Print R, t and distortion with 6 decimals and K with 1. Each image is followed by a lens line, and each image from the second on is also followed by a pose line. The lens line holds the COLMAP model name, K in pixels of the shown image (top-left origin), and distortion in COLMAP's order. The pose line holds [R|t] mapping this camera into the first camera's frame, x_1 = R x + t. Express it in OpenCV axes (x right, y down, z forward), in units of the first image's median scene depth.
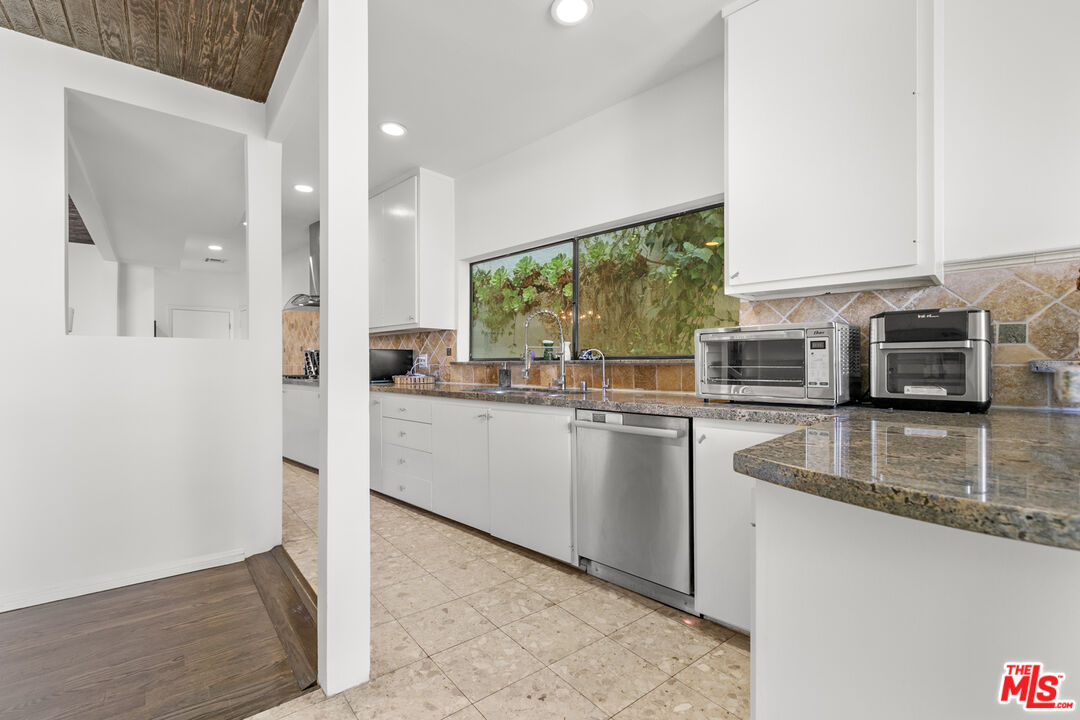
lens RADIAL K [[500.9, 0, 531.4], [0, 500.9, 361.9], [0, 0, 1]] dist [0.008632, 0.000287]
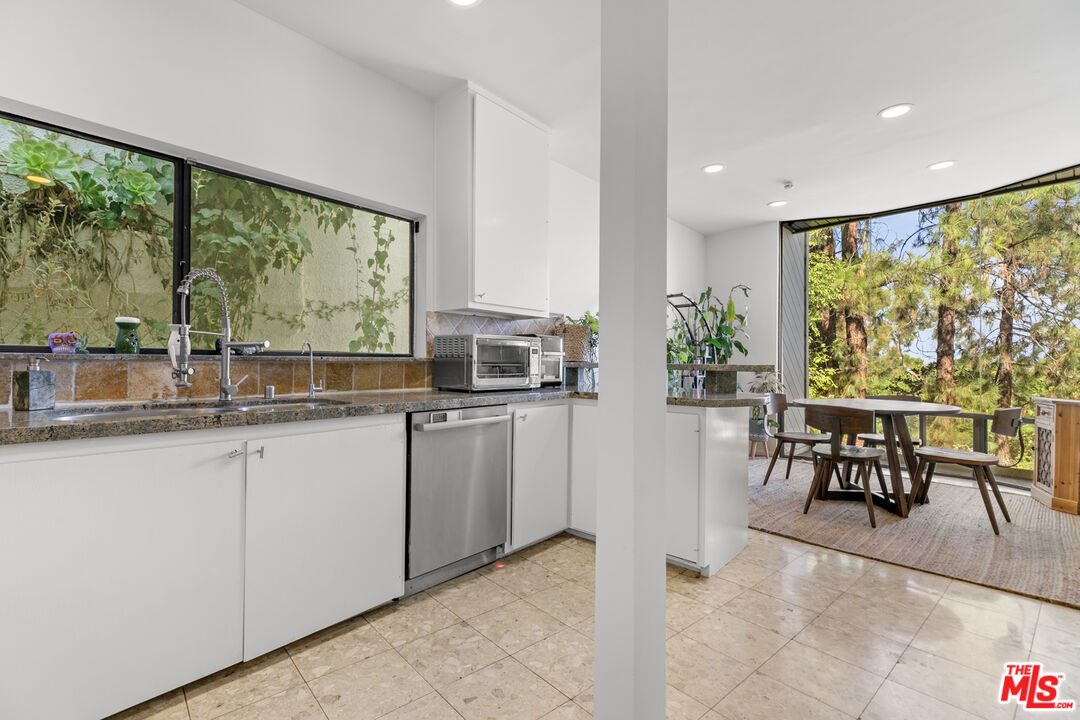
lens RADIAL K [[500.9, 0, 531.4], [0, 500.9, 361.9], [0, 0, 1]] dist [0.008632, 0.000287]
pose [[-0.084166, 0.007040, 0.996427, -0.814835], [-0.007949, 0.999938, -0.007737, 0.010017], [-0.996420, -0.008572, -0.084105, 0.877391]]
